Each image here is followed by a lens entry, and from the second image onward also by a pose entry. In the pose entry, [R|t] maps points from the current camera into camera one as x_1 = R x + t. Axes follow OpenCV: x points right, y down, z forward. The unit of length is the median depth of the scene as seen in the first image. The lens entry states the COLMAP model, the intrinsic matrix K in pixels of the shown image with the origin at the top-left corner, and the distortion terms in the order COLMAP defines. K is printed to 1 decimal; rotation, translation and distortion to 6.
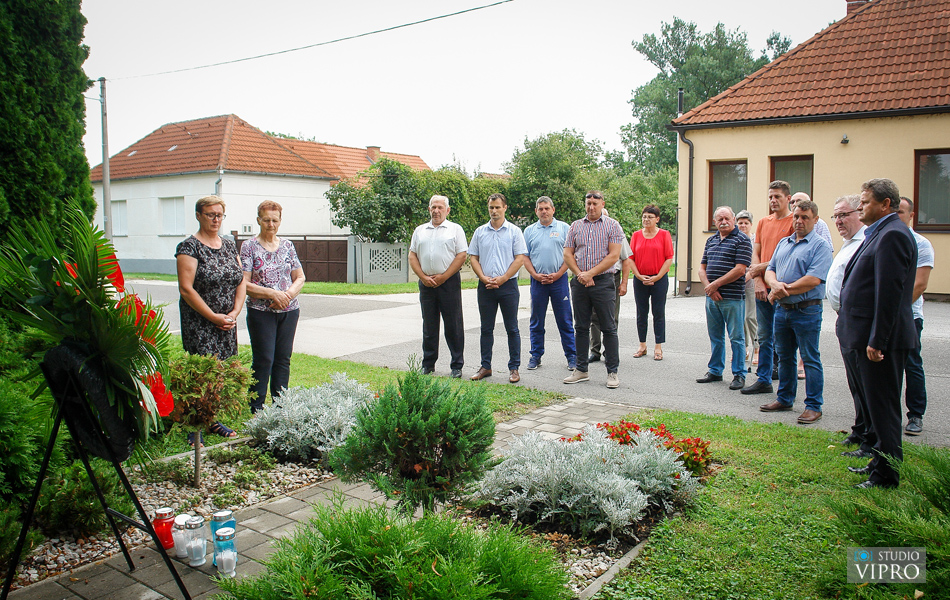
lens RADIAL K [[715.4, 0, 513.3], [0, 715.4, 269.2], [0, 0, 1]] dist [-0.098990, 0.077313]
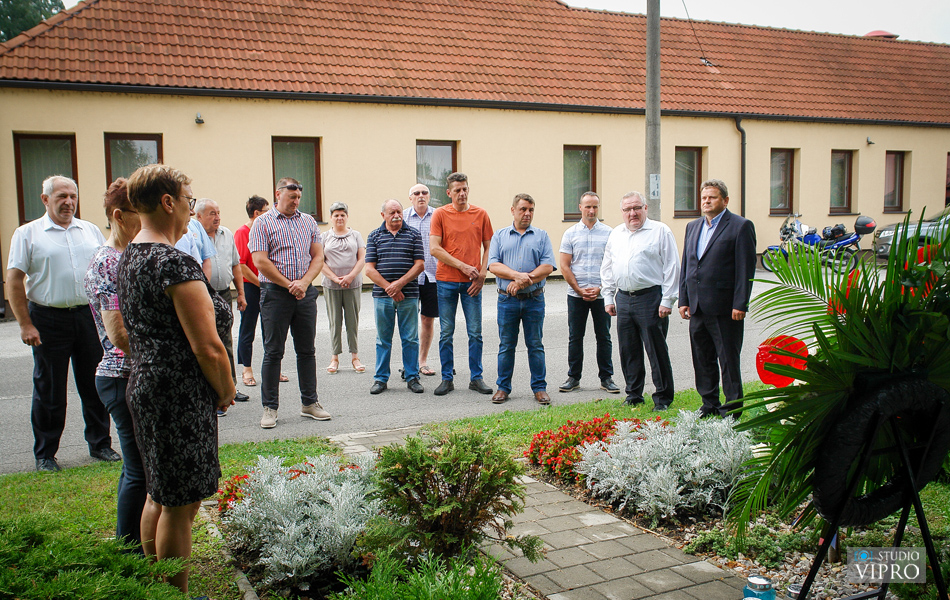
lens RADIAL K [[871.3, 0, 475.0], [0, 871.3, 300.0], [0, 0, 1]] dist [-0.002675, 0.000907]
pose [[0.521197, -0.090663, 0.848607, -0.772059], [0.064743, 0.995676, 0.066611, -0.032629], [-0.850977, 0.020224, 0.524813, 0.408982]]
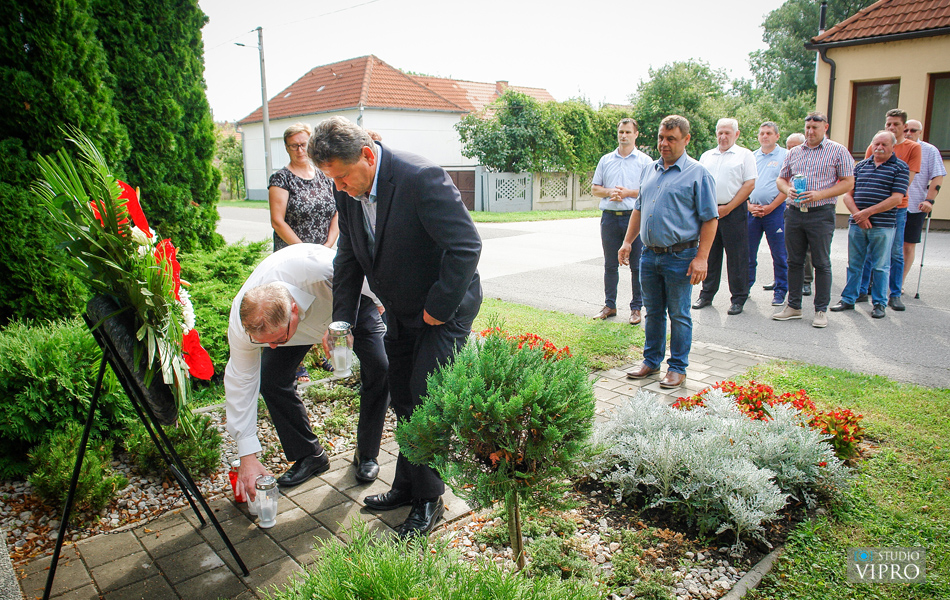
lens RADIAL K [[658.4, 0, 471.9], [0, 658.4, 282.8], [0, 0, 1]] dist [-0.090872, 0.059648]
pose [[0.970430, 0.030016, -0.239511, 0.006536], [0.001336, 0.991555, 0.129678, -0.006697], [0.241381, -0.126163, 0.962194, 0.148076]]
